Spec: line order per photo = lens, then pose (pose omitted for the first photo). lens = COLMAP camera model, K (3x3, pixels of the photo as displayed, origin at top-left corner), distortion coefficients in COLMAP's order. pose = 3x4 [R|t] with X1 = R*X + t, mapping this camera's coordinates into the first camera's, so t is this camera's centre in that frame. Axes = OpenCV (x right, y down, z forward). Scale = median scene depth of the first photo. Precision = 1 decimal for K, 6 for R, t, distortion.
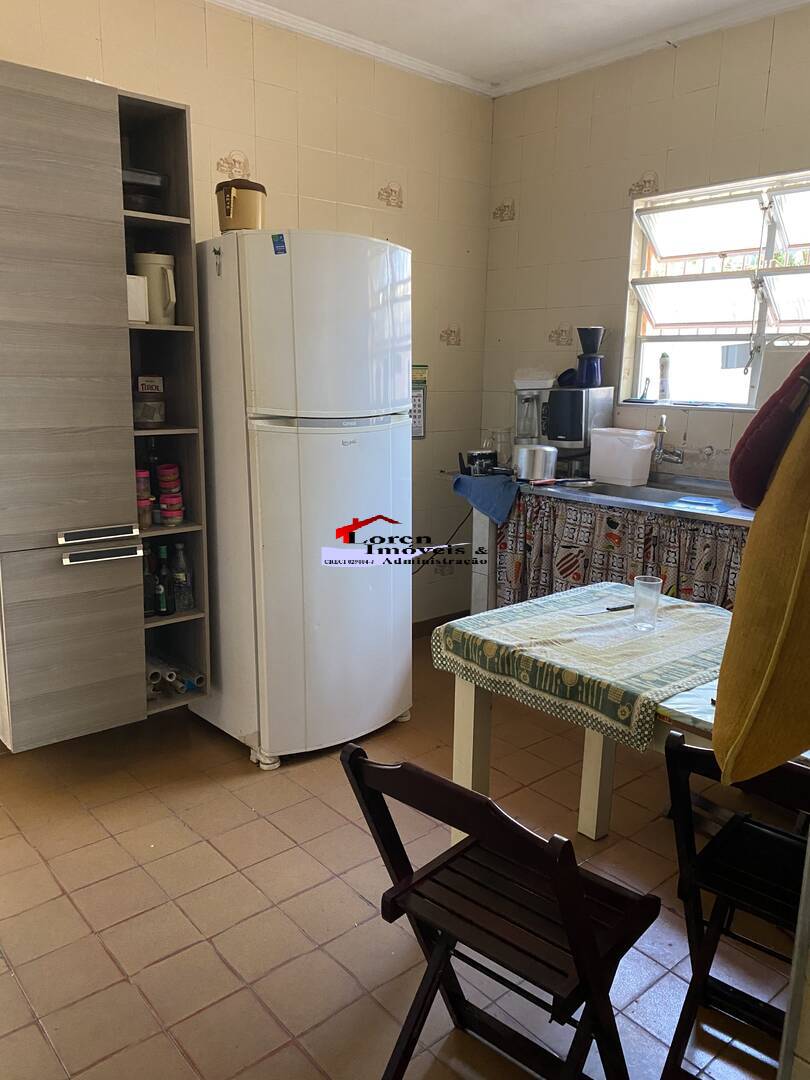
lens RADIAL K [[816.0, 0, 403.3], [0, 816.0, 540.2], [0, 0, 1]] dist [0.046626, -0.062247]
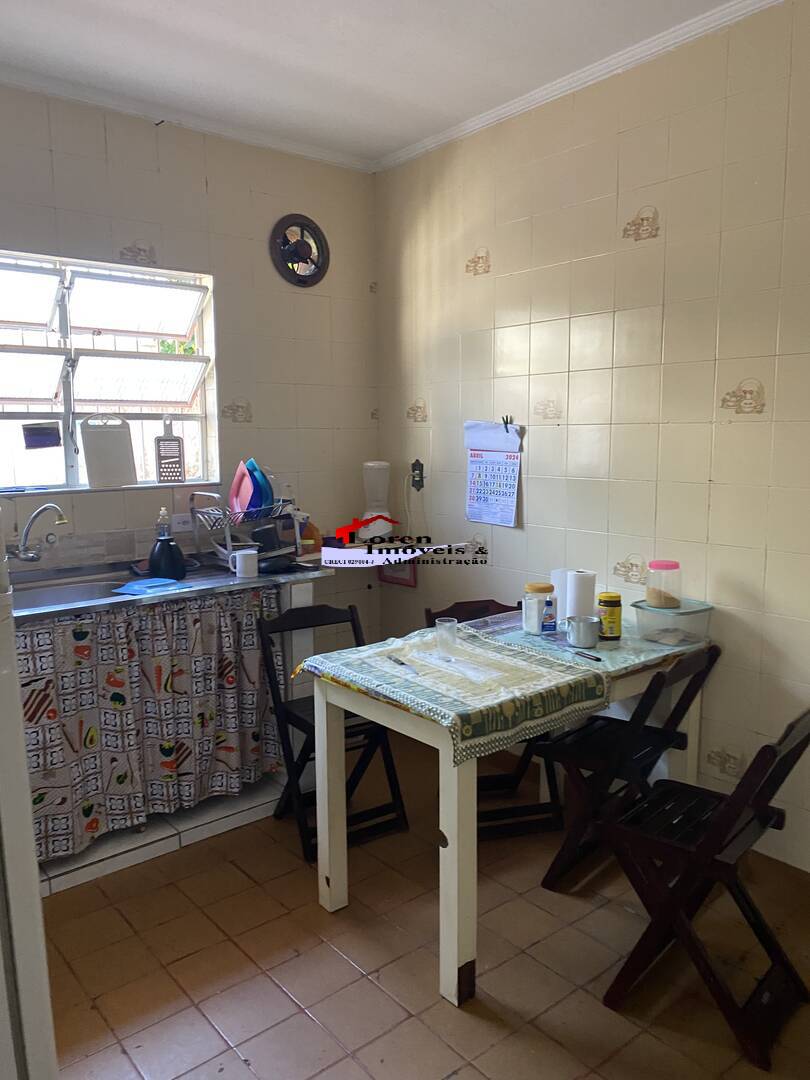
lens RADIAL K [[816.0, 0, 405.0], [0, 816.0, 544.3], [0, 0, 1]] dist [0.046626, -0.062247]
pose [[0.025869, -0.148484, 0.988576, -0.568688], [0.225710, 0.964238, 0.138922, -0.155602], [-0.973851, 0.219538, 0.058458, 0.630124]]
